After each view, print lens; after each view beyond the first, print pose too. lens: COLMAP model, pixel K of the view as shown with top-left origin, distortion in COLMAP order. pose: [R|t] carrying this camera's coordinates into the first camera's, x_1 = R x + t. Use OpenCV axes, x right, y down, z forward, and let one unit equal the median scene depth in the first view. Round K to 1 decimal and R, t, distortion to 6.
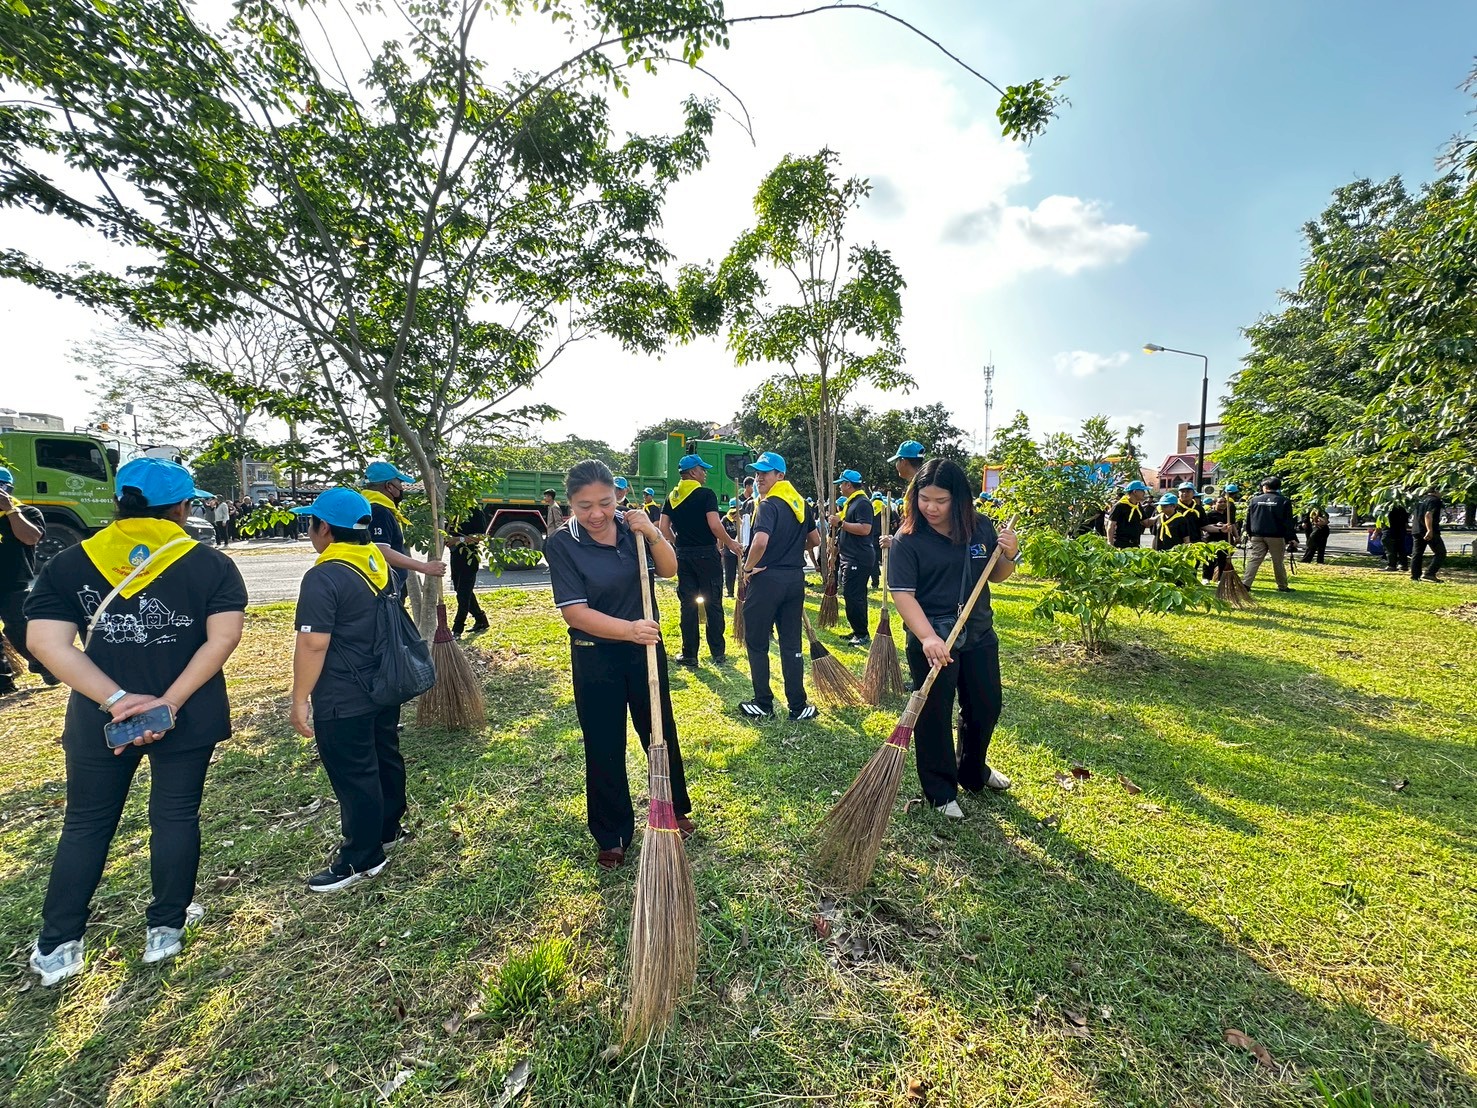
lens RADIAL K [[590.6, 0, 742.2], [0, 590.6, 558.2], [0, 0, 1]] dist [-0.003143, 0.000170]
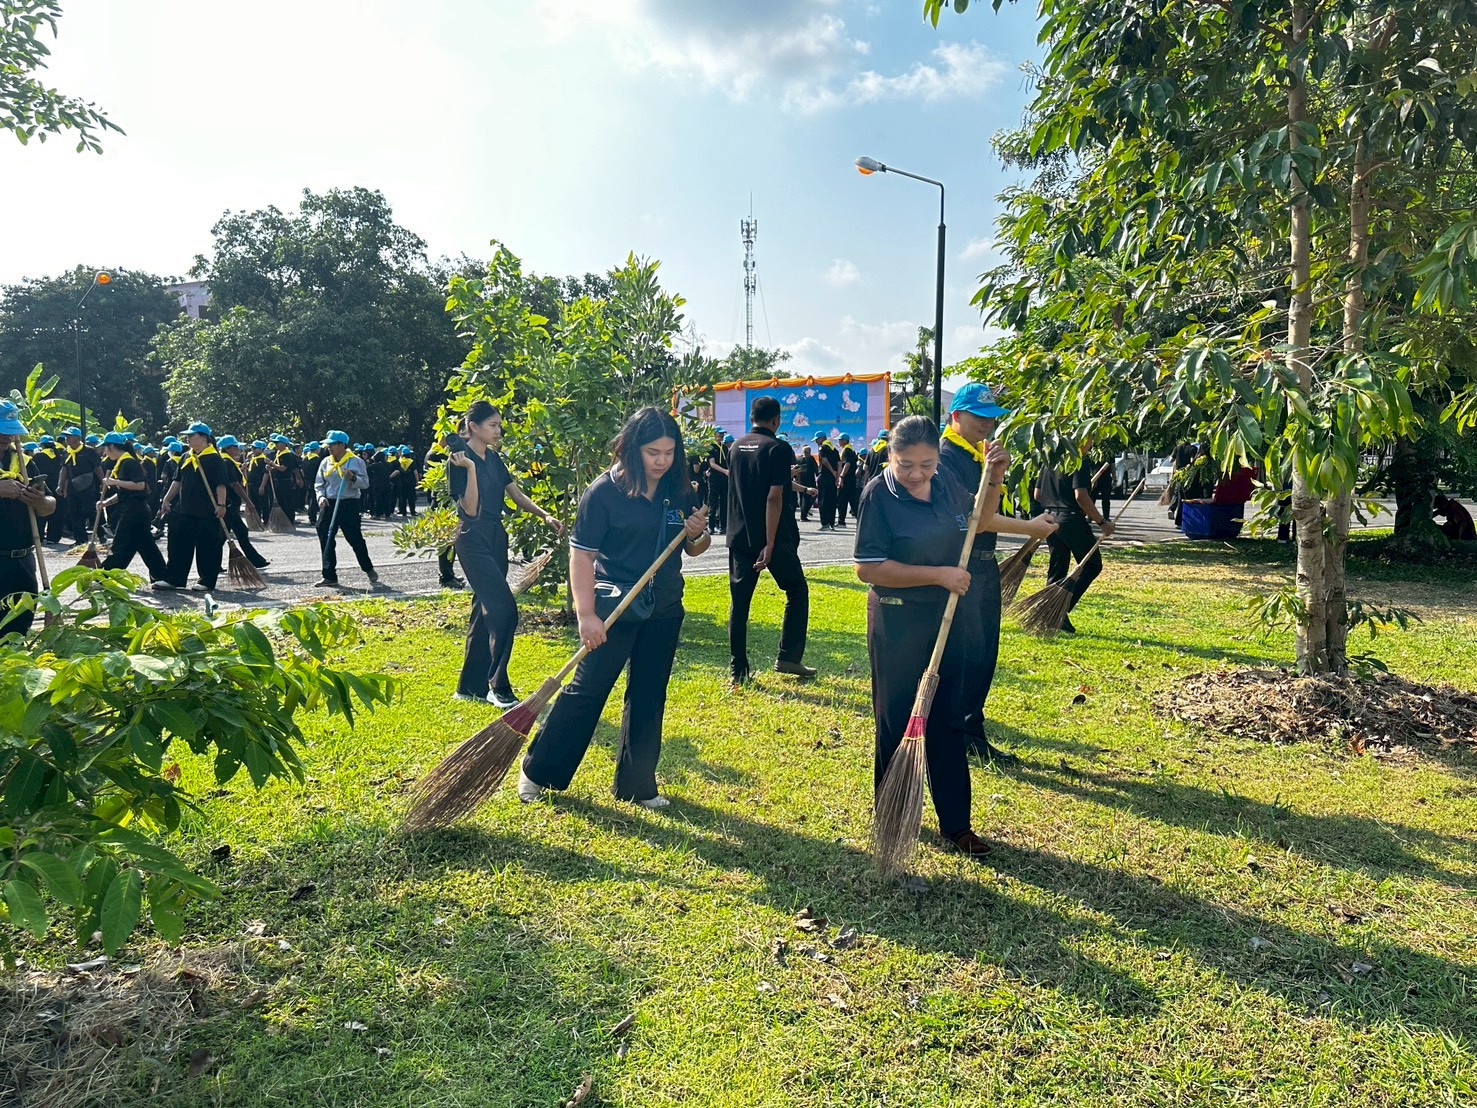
lens RADIAL K [[1026.5, 0, 730.6], [0, 1026.5, 550.8], [0, 0, 1]] dist [0.033973, -0.044193]
pose [[0.944486, -0.020385, 0.327918, 2.794654], [0.018904, 0.999792, 0.007704, -0.149566], [-0.328007, -0.001077, 0.944675, 1.611218]]
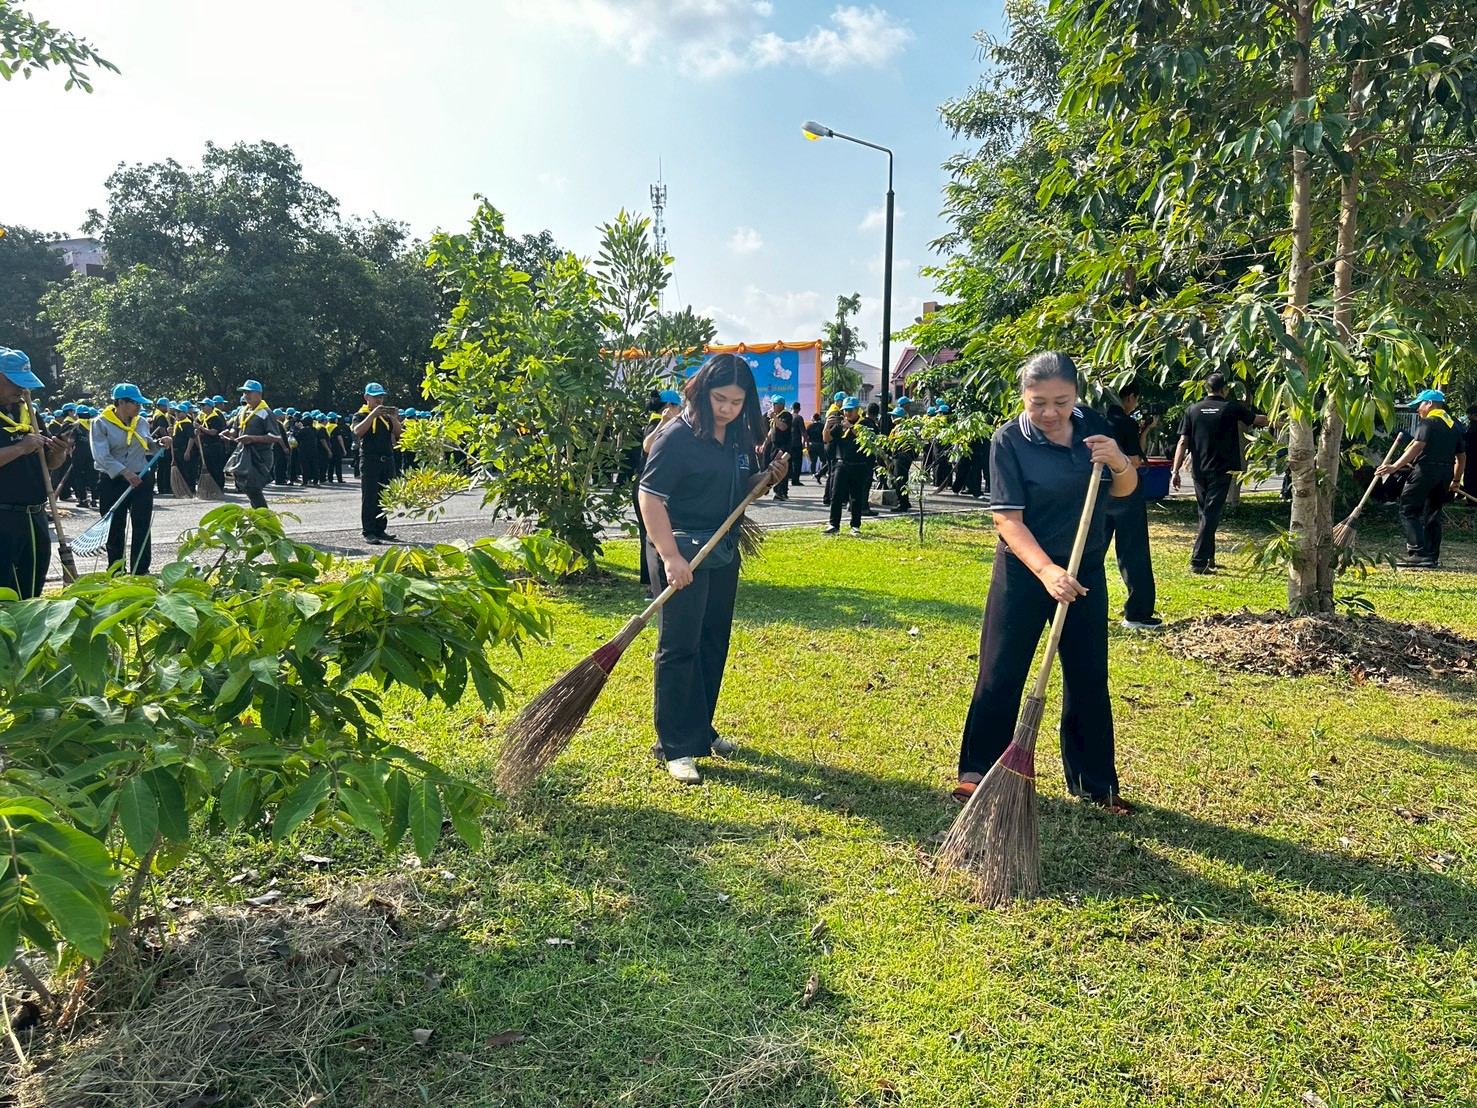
lens RADIAL K [[1026.5, 0, 722.6], [0, 1026.5, 554.4], [0, 0, 1]] dist [0.033973, -0.044193]
pose [[0.912456, -0.039542, 0.407259, 2.331344], [0.024806, 0.998835, 0.041400, -0.094294], [-0.408422, -0.027673, 0.912374, 1.712812]]
